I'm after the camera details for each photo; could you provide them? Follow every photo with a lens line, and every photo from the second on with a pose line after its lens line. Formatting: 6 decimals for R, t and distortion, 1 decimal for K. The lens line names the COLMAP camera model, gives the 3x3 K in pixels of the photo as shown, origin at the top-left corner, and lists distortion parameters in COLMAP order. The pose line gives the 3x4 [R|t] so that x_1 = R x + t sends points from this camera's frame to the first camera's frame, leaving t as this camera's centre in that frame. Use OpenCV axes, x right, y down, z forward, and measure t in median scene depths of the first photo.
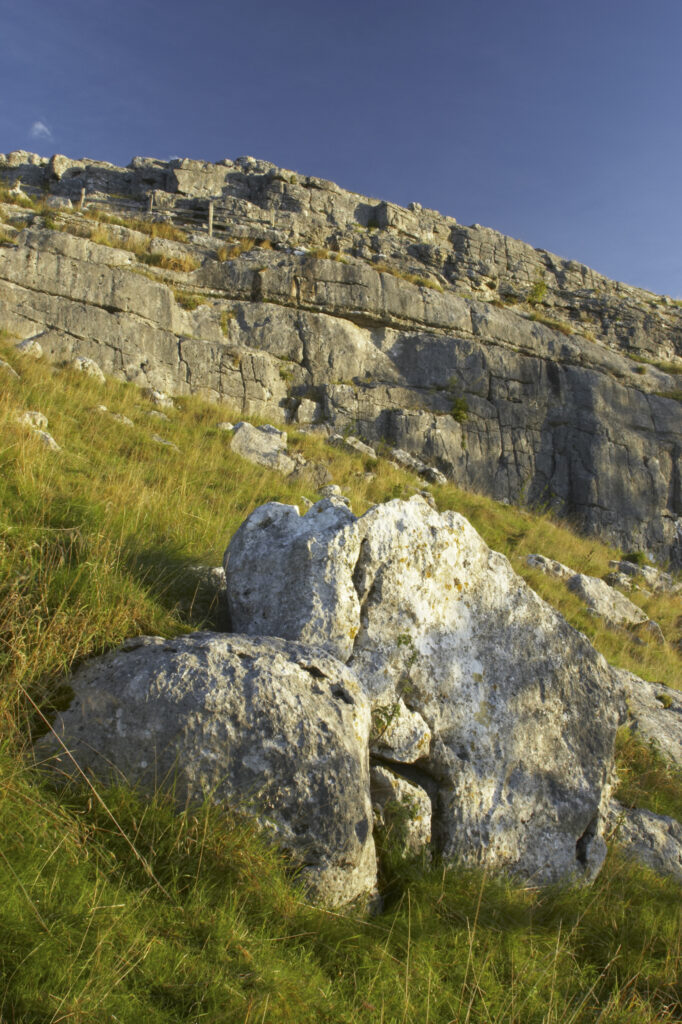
lens RADIAL K [[942.0, 0, 346.6], [0, 942.0, 508.9], [0, 0, 1]] dist [-0.090338, 0.000000]
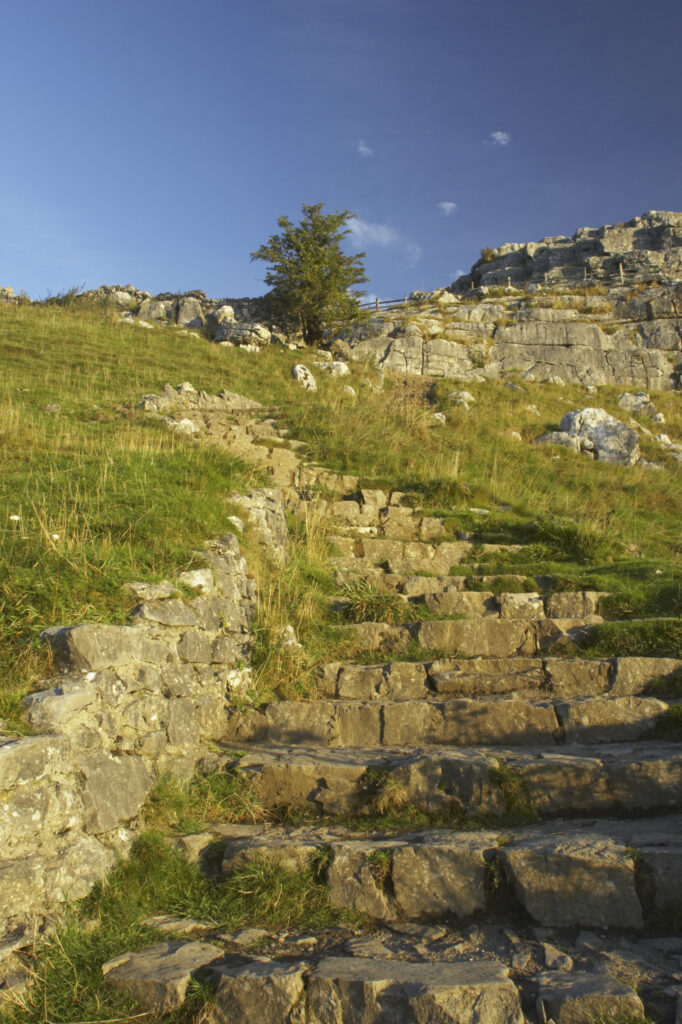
lens RADIAL K [[942.0, 0, 342.8], [0, 942.0, 508.0], [0, 0, 1]] dist [-0.090338, 0.000000]
pose [[0.841444, -0.124542, -0.525796, 0.282553], [0.131666, 0.991003, -0.024025, 0.087925], [0.524058, -0.049014, 0.850271, -0.767359]]
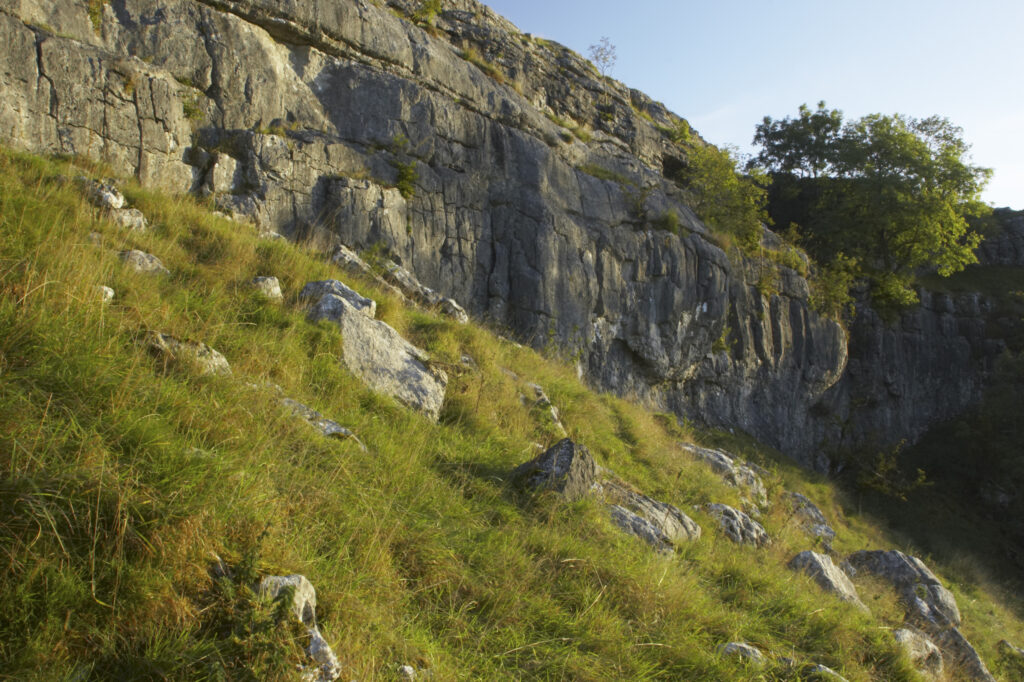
lens RADIAL K [[942.0, 0, 501.6], [0, 942.0, 300.7], [0, 0, 1]] dist [-0.090338, 0.000000]
pose [[0.859771, 0.040901, 0.509039, -0.191132], [-0.108485, 0.988665, 0.103793, -0.099264], [-0.499024, -0.144461, 0.854463, 0.325805]]
